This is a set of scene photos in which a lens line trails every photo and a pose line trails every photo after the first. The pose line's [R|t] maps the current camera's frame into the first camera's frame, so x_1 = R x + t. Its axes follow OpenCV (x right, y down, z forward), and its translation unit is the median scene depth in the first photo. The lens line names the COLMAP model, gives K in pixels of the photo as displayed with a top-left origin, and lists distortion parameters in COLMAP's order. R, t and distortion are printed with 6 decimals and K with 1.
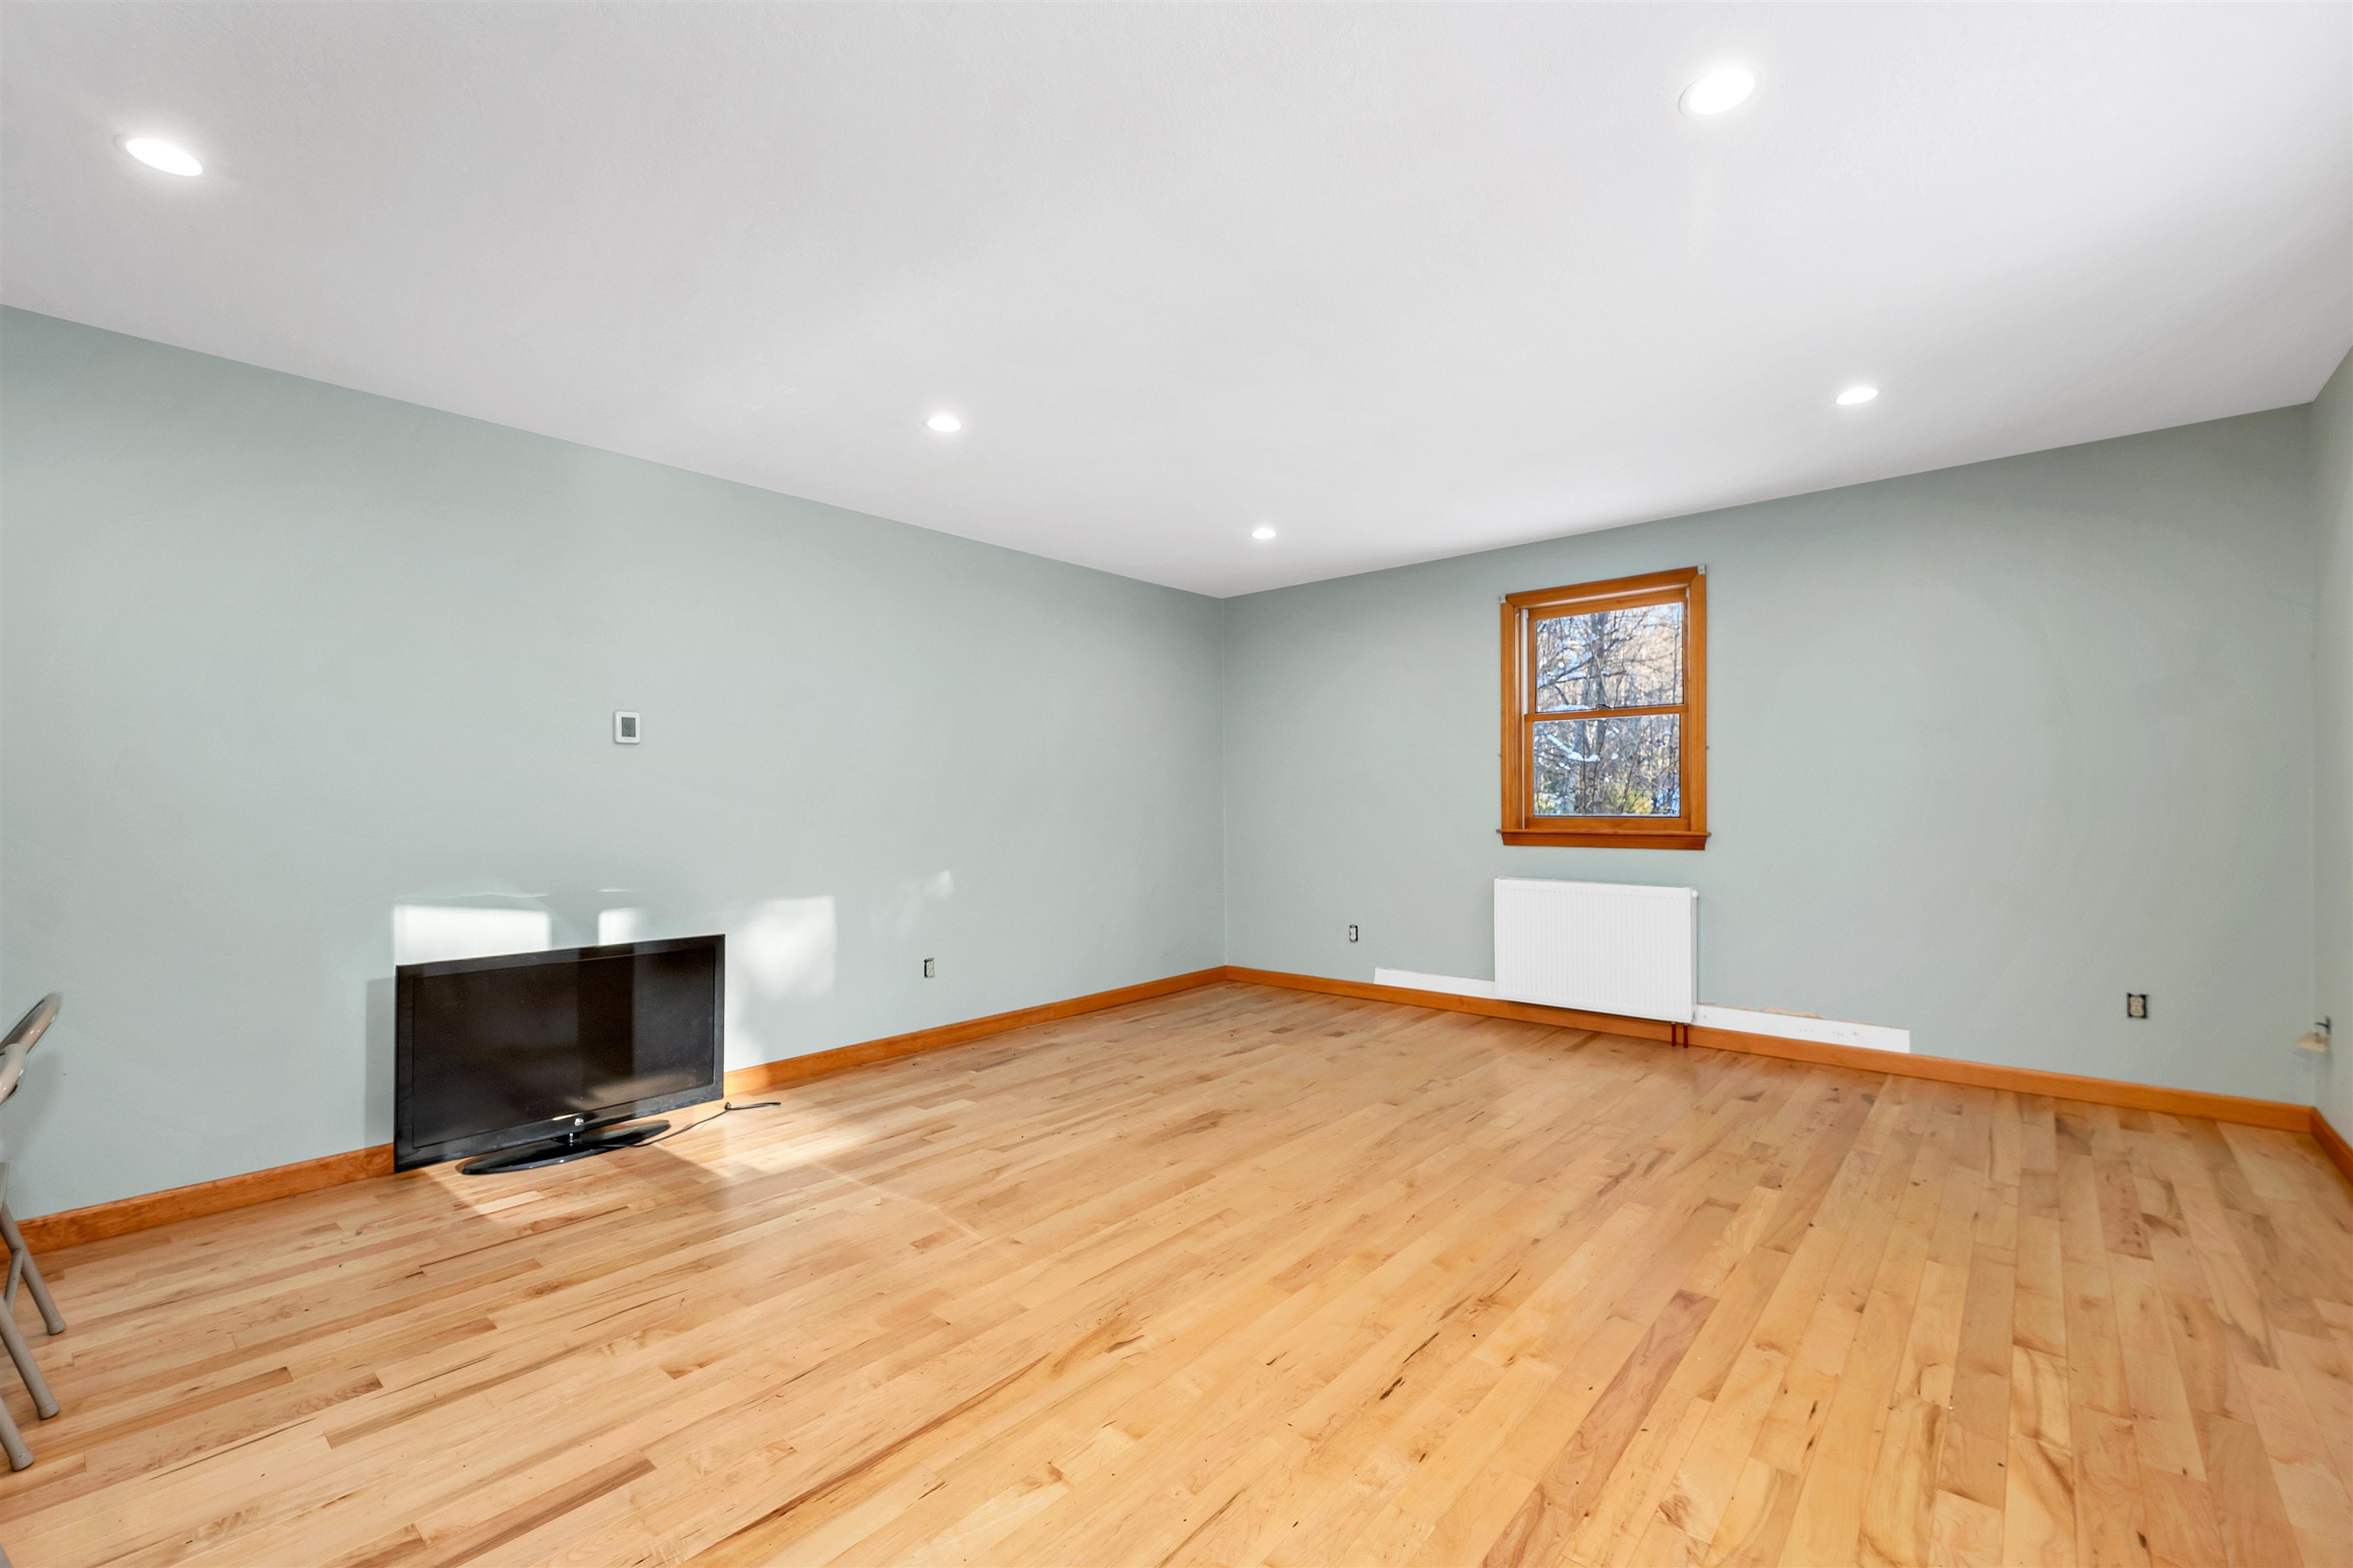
lens RADIAL K [[1016.7, 0, 1164.4], [0, 1016.7, 796.3], [0, 0, 1]] dist [-0.000108, 0.000193]
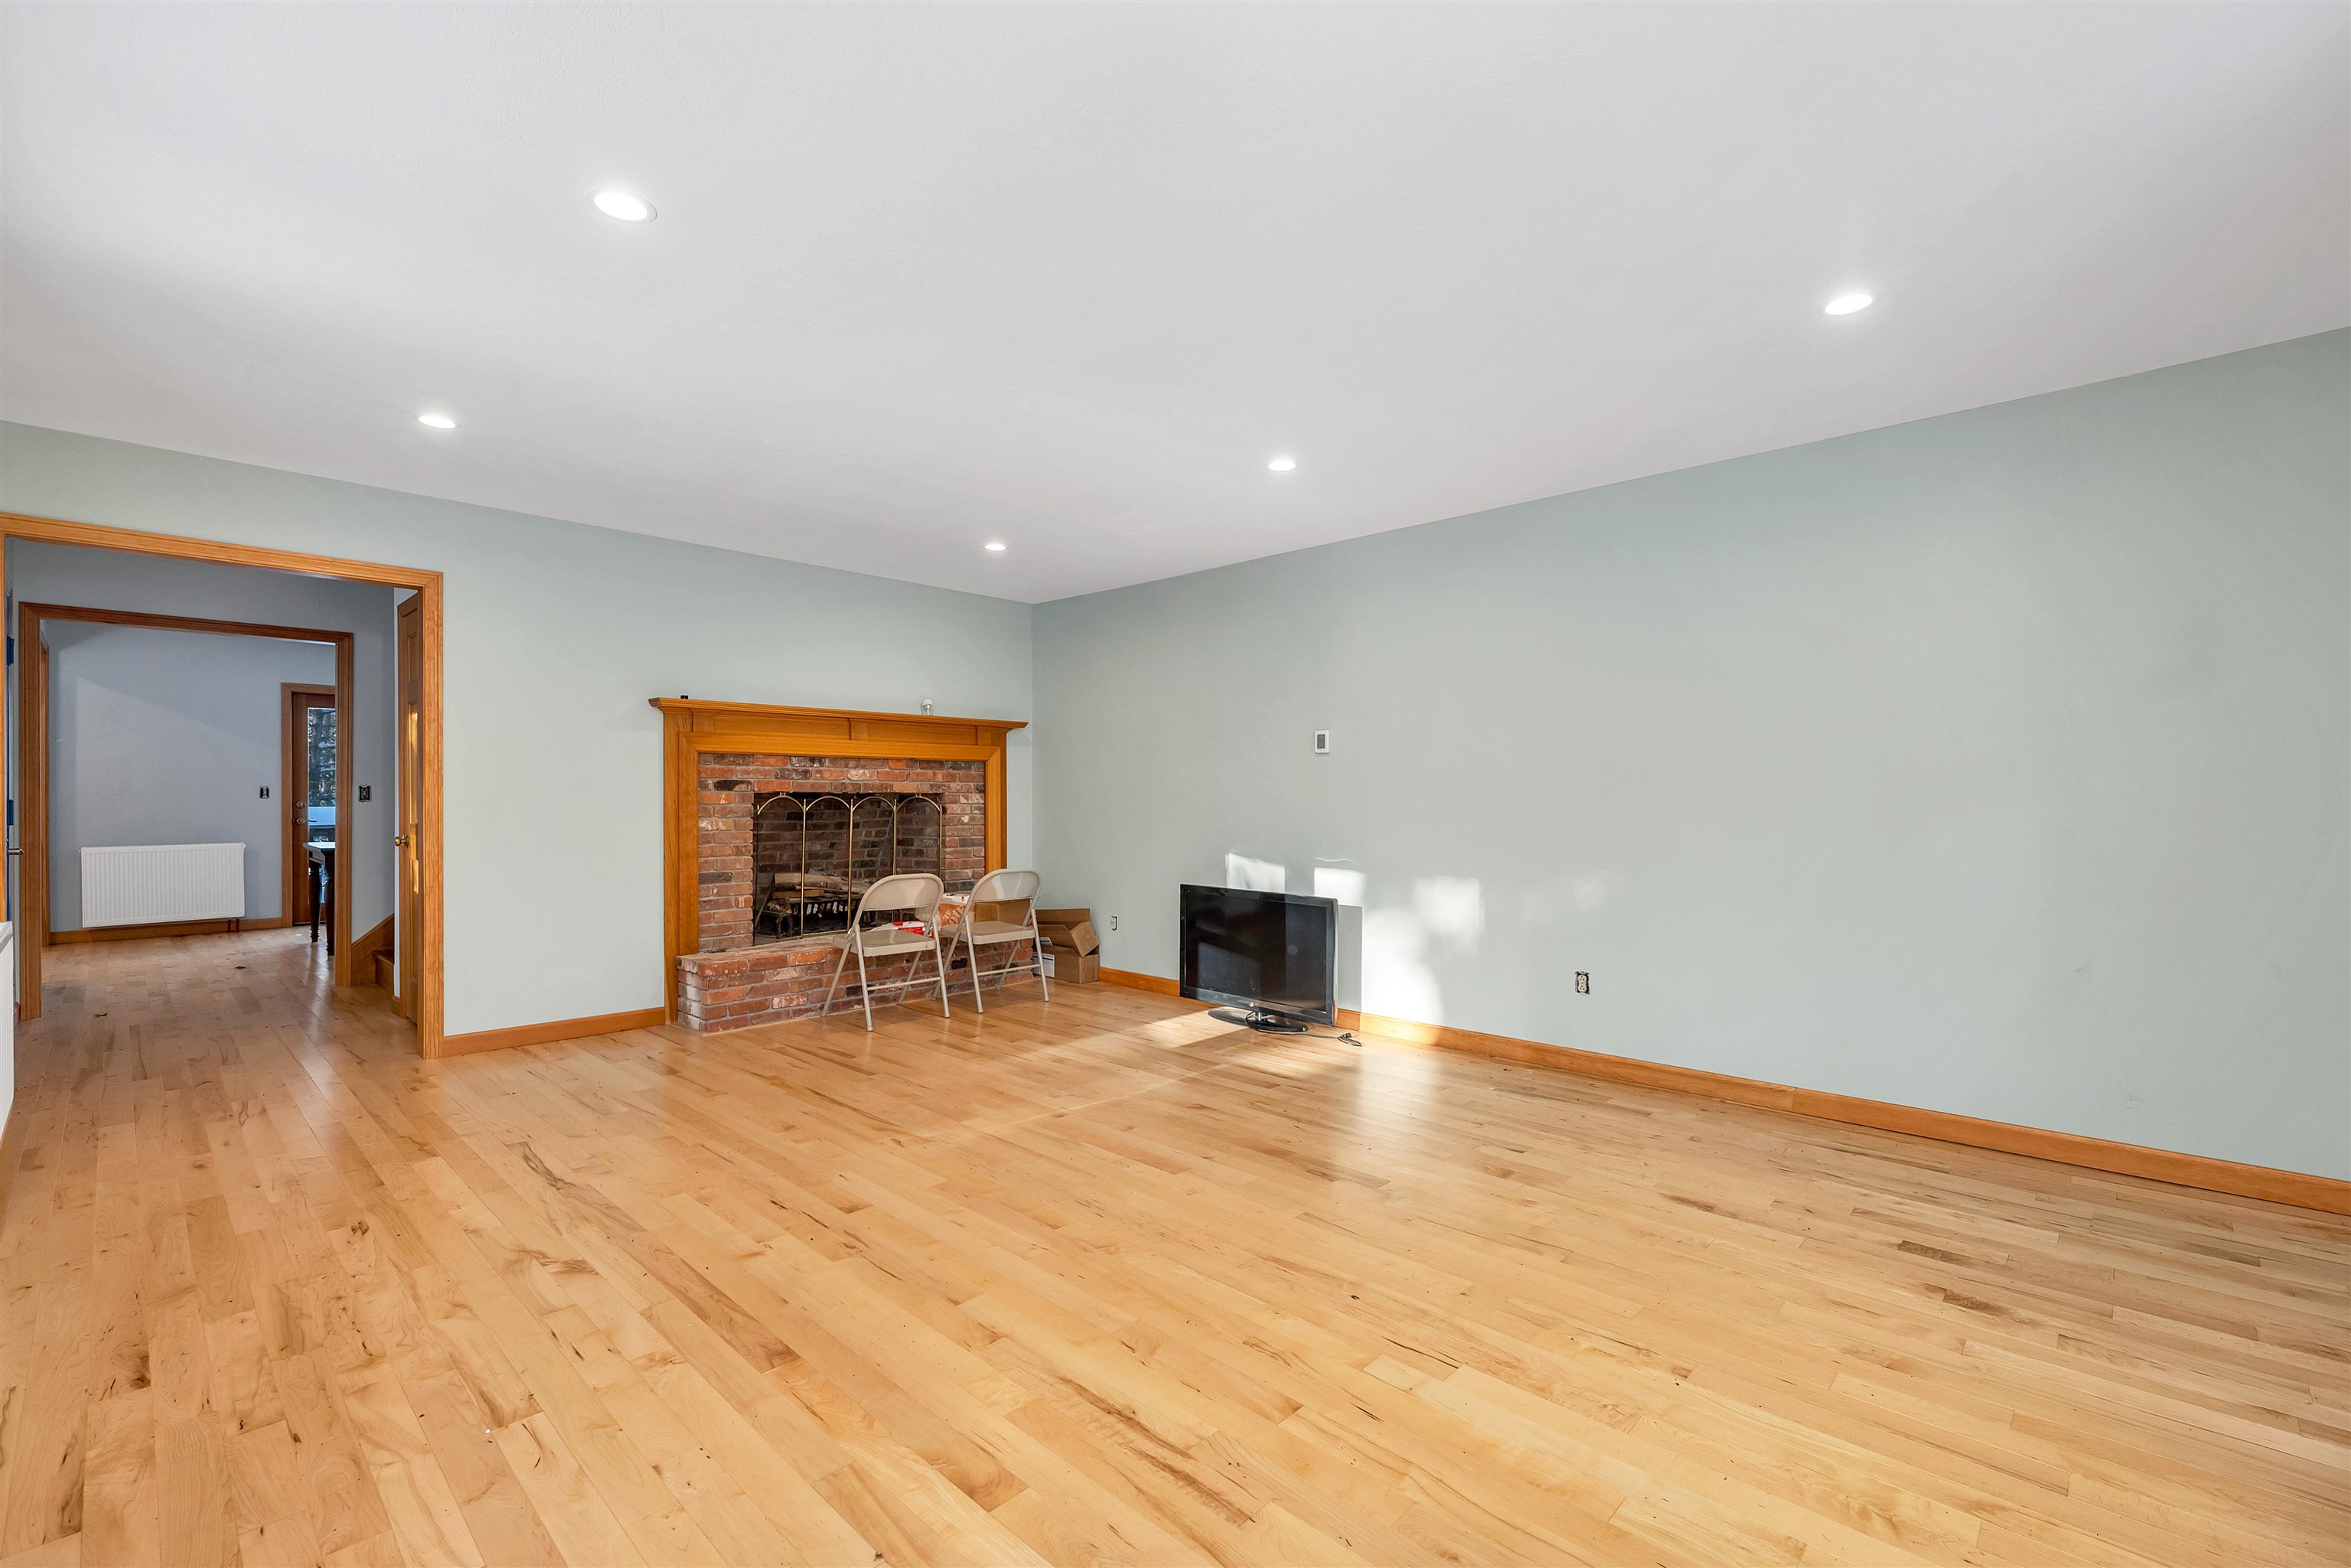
lens RADIAL K [[1015.7, 0, 1163.5], [0, 1015.7, 796.3], [0, 0, 1]] dist [-0.000108, 0.000193]
pose [[-0.063295, 0.008151, -0.997962, 0.929532], [0.004702, 0.999958, 0.007869, -0.005690], [0.997984, -0.004195, -0.063331, 0.935657]]
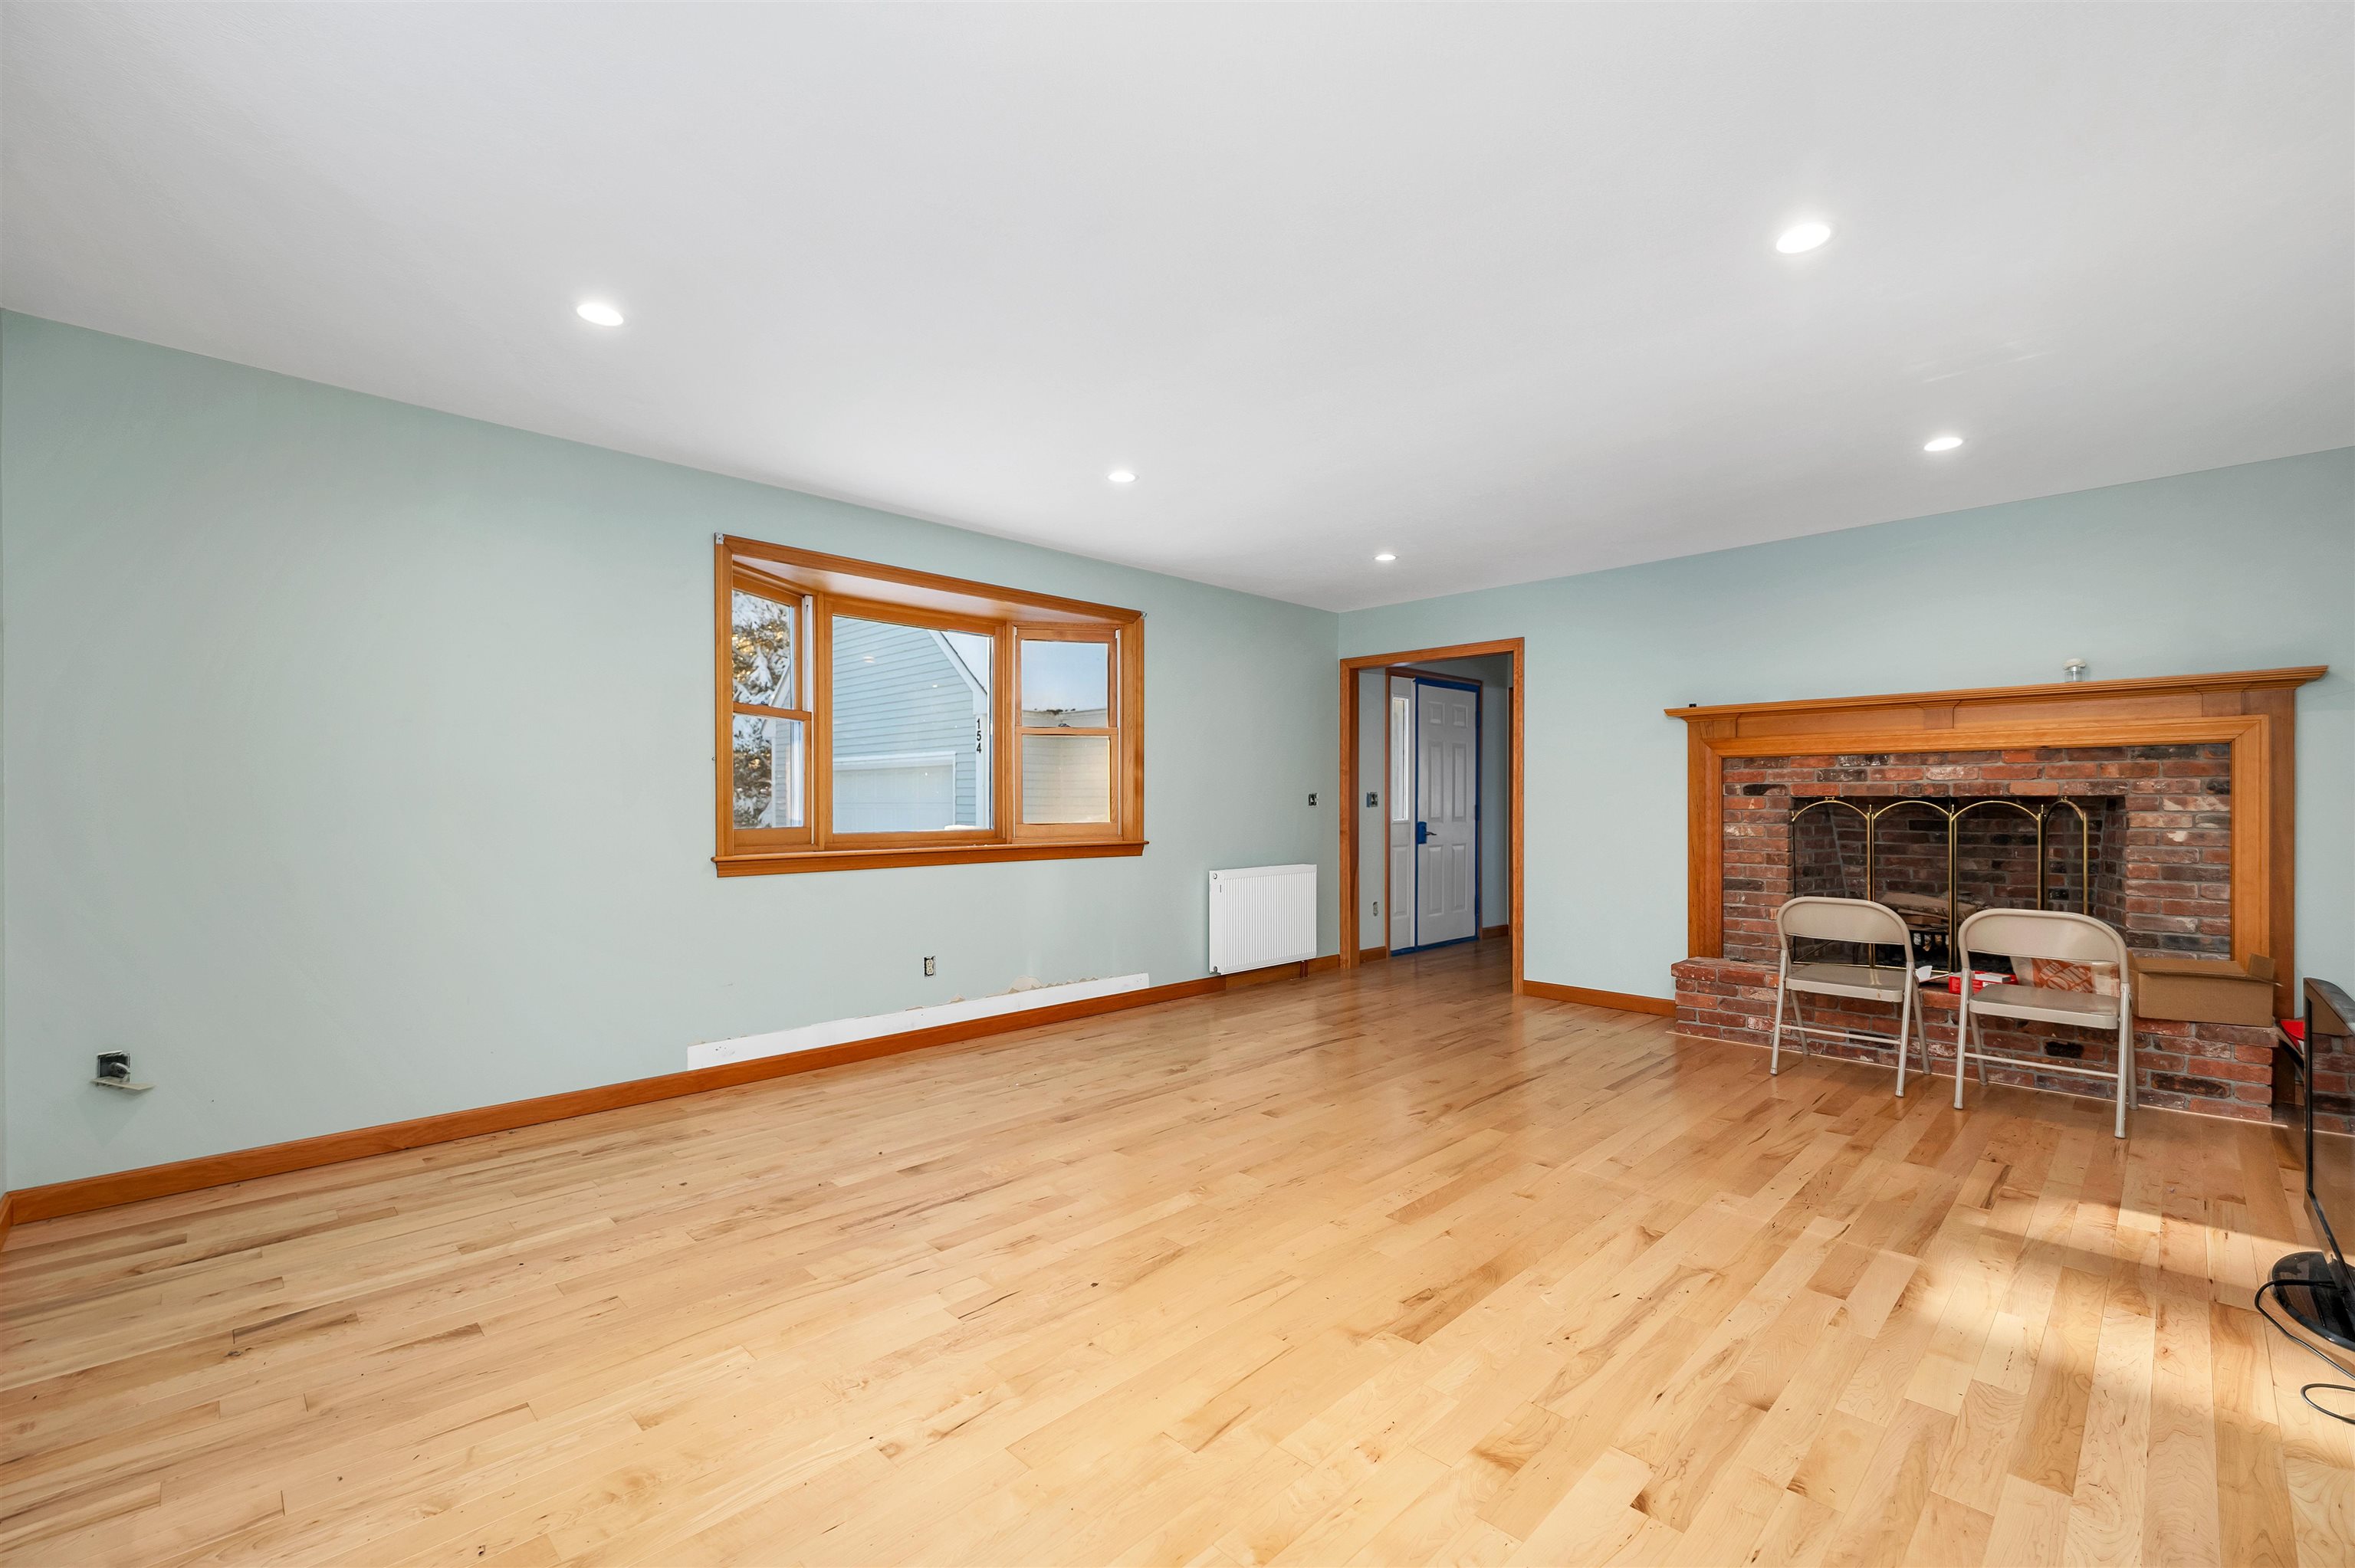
lens RADIAL K [[975.0, 0, 1177.5], [0, 975.0, 784.0], [0, 0, 1]] dist [-0.001089, -0.000143]
pose [[-0.996812, 0.009932, 0.079167, 0.144388], [0.007827, 0.999609, -0.026856, 0.009895], [-0.079403, -0.026151, -0.996500, 1.678772]]
